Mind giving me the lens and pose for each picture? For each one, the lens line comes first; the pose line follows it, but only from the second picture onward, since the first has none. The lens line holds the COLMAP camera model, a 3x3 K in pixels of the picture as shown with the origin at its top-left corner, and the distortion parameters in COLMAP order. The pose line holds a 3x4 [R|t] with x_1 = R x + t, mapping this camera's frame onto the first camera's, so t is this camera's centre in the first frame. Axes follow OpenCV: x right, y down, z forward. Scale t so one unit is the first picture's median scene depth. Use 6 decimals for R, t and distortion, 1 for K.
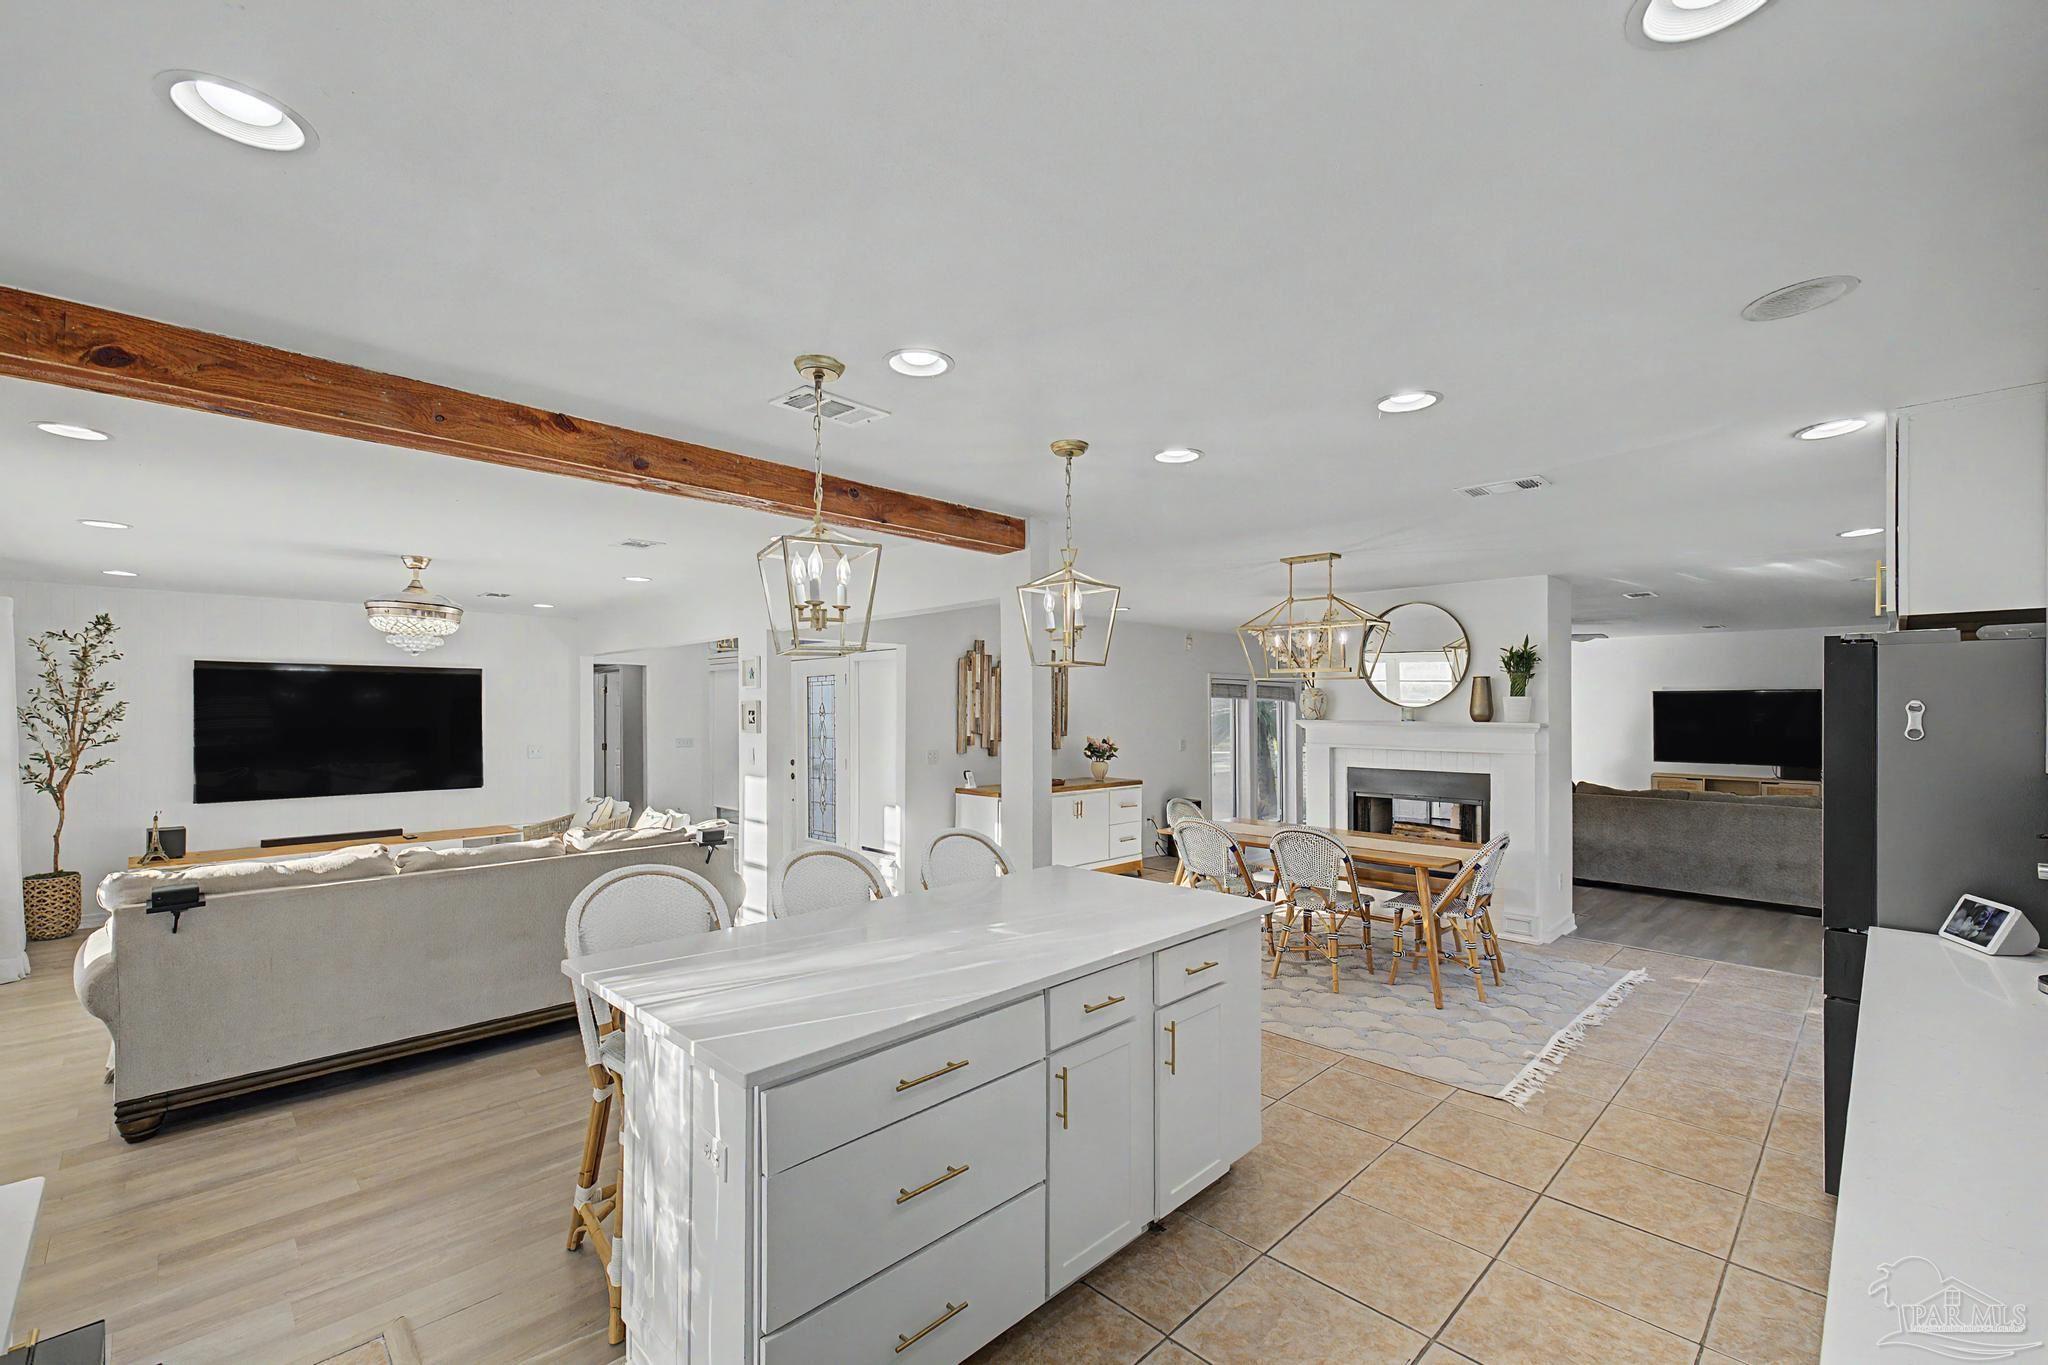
lens RADIAL K [[875.5, 0, 1022.3], [0, 875.5, 692.0], [0, 0, 1]] dist [0.011977, -0.000388]
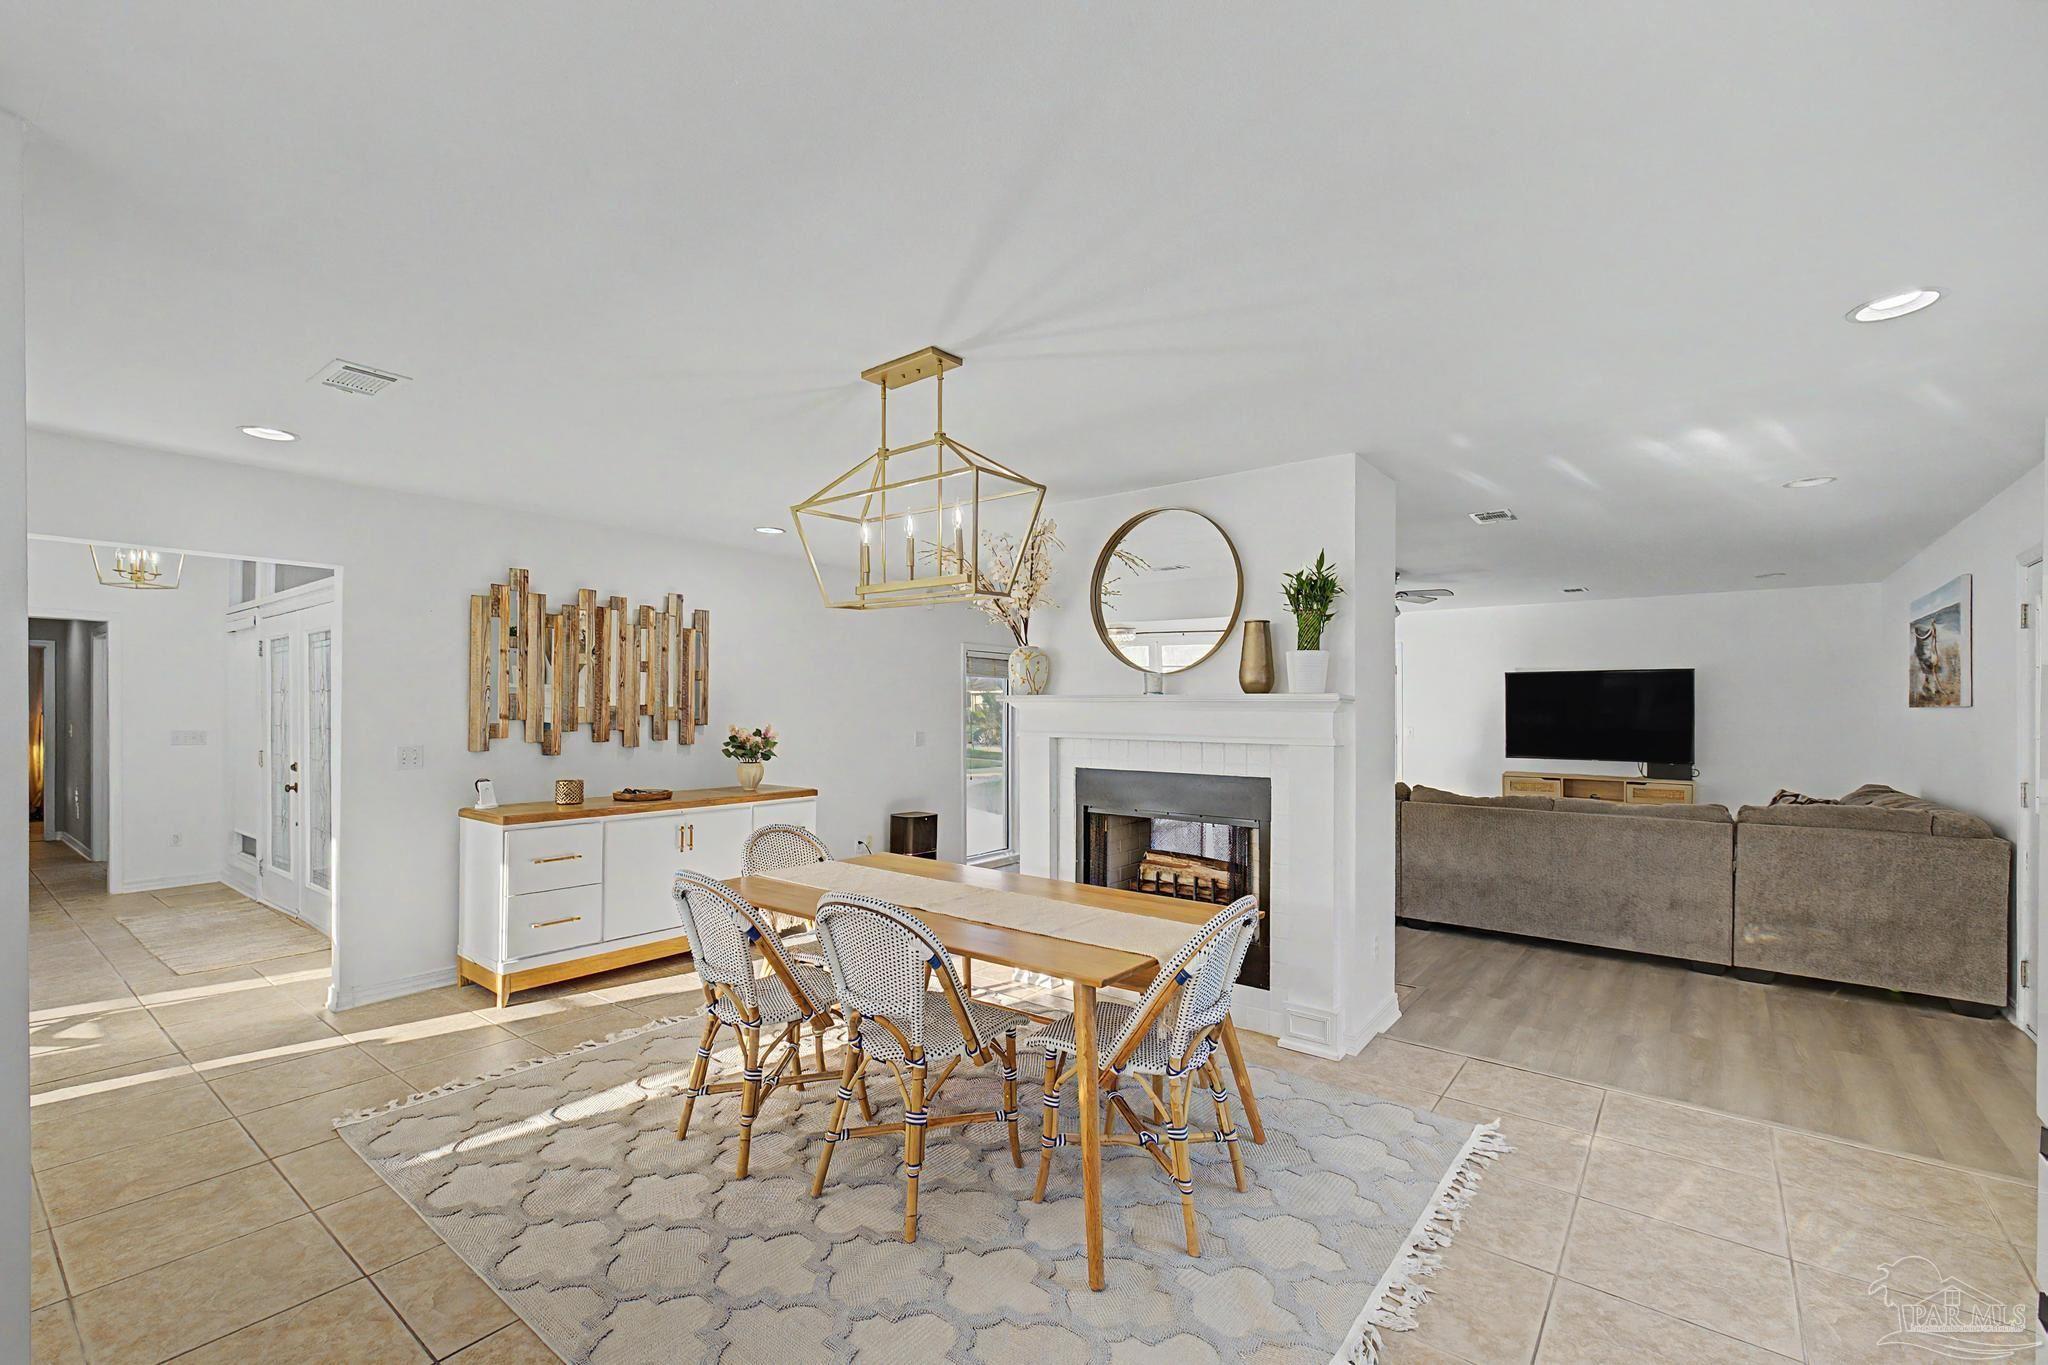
lens RADIAL K [[875.5, 0, 1029.6], [0, 875.5, 693.1], [0, 0, 1]] dist [0.011977, -0.000388]
pose [[0.991624, 0.003760, 0.129107, 0.275757], [-0.003744, 0.999993, -0.000364, 0.033189], [-0.129107, -0.000122, 0.991631, 0.396288]]
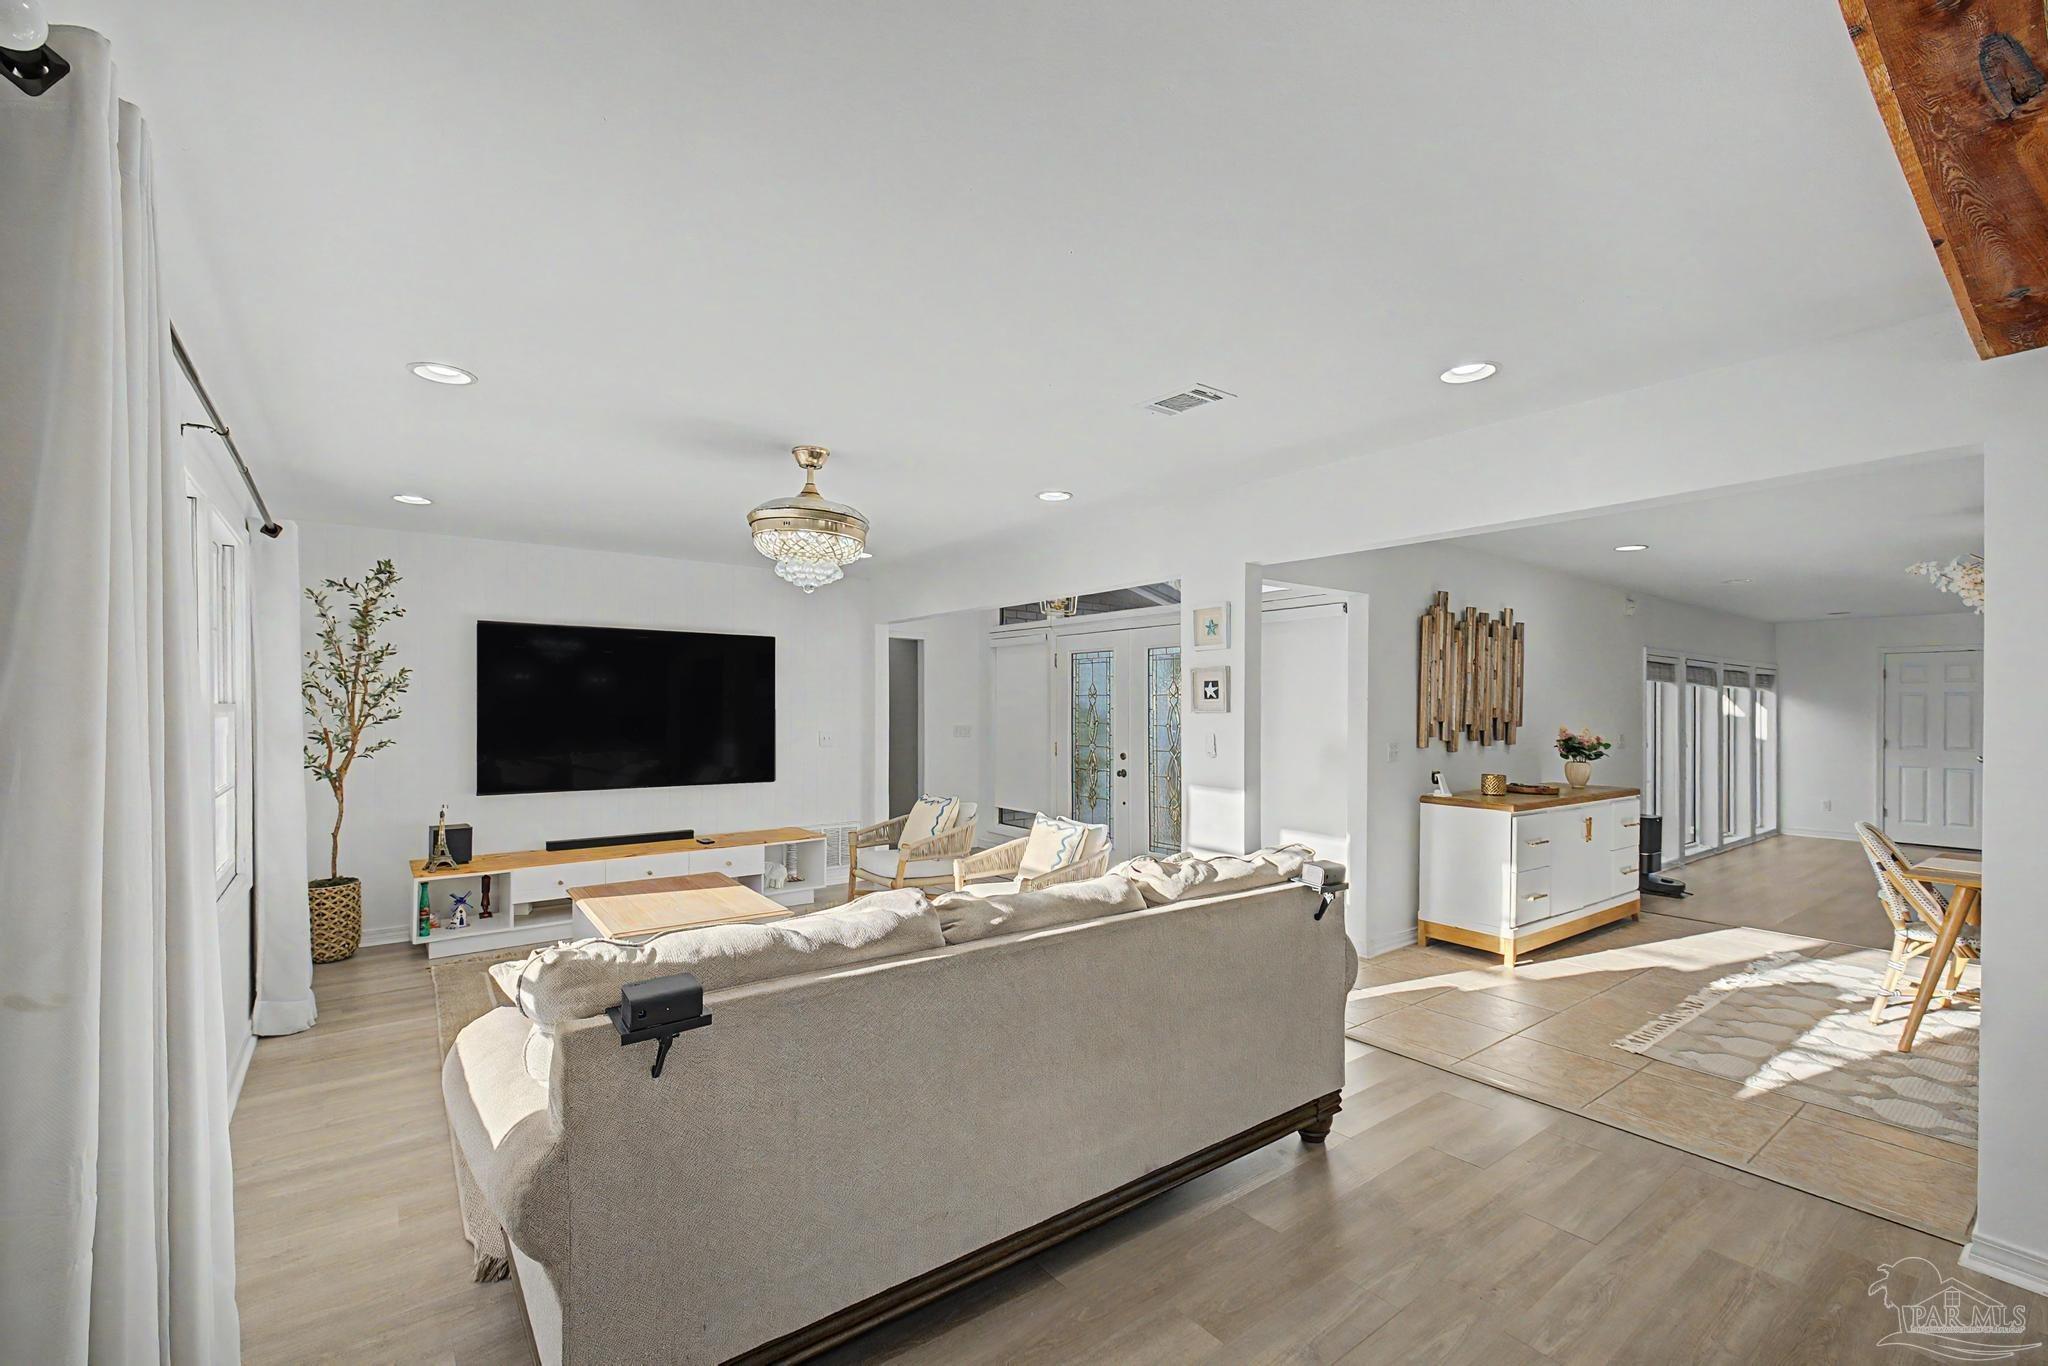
lens RADIAL K [[875.5, 0, 1021.4], [0, 875.5, 691.9], [0, 0, 1]] dist [0.011977, -0.000388]
pose [[0.991603, 0.004150, -0.129253, -0.358604], [-0.003918, 0.999990, 0.002054, 0.028397], [0.129260, -0.001530, 0.991610, 0.279328]]
